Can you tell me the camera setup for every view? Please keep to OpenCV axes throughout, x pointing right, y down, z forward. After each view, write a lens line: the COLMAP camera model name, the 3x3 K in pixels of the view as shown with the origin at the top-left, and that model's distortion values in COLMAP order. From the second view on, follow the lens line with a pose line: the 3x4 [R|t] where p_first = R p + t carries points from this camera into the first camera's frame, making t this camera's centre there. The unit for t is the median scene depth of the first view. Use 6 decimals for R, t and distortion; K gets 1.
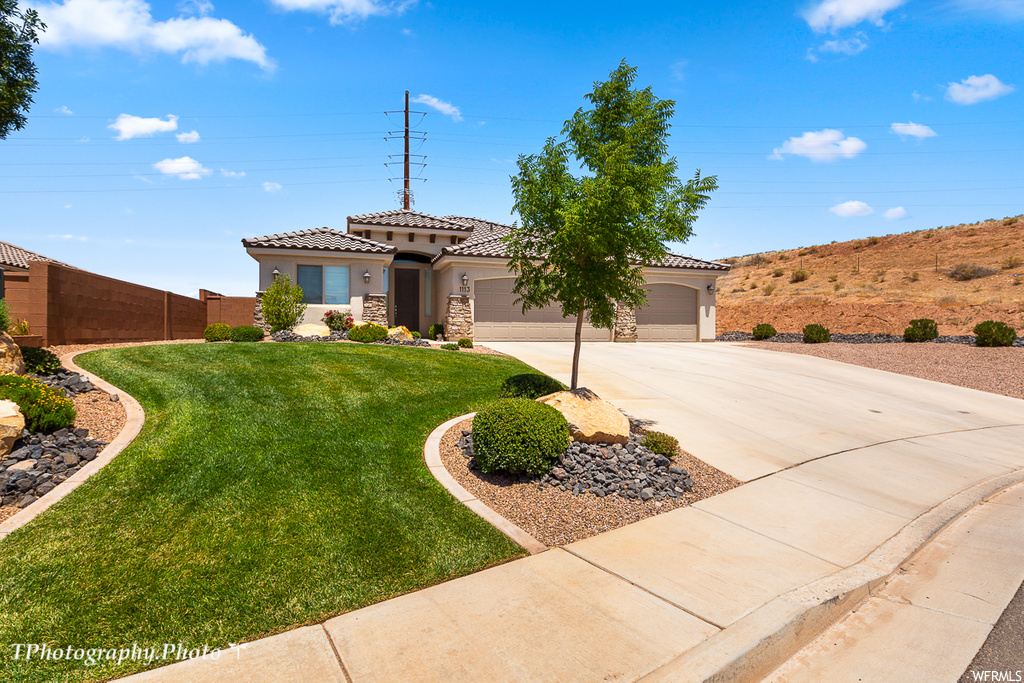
lens RADIAL K [[569.3, 0, 512.0], [0, 569.3, 341.5], [0, 0, 1]] dist [0.002282, 0.000016]
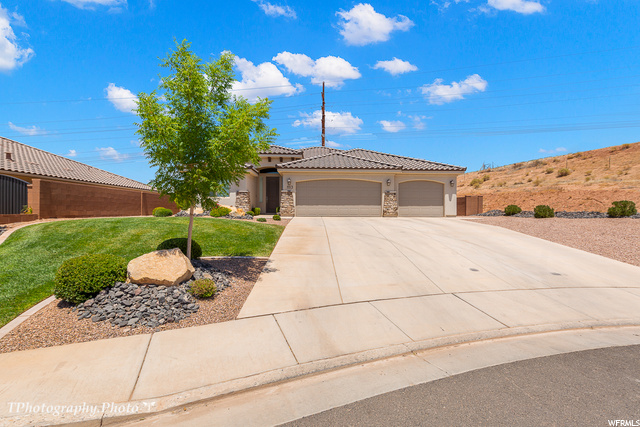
lens RADIAL K [[306.4, 0, 320.0], [0, 306.4, 213.5], [0, 0, 1]] dist [0.001422, -0.000098]
pose [[0.958337, -0.000046, -0.285638, 0.241191], [-0.001861, 0.999978, -0.006405, -0.003021], [0.285632, 0.006670, 0.958316, 0.095430]]
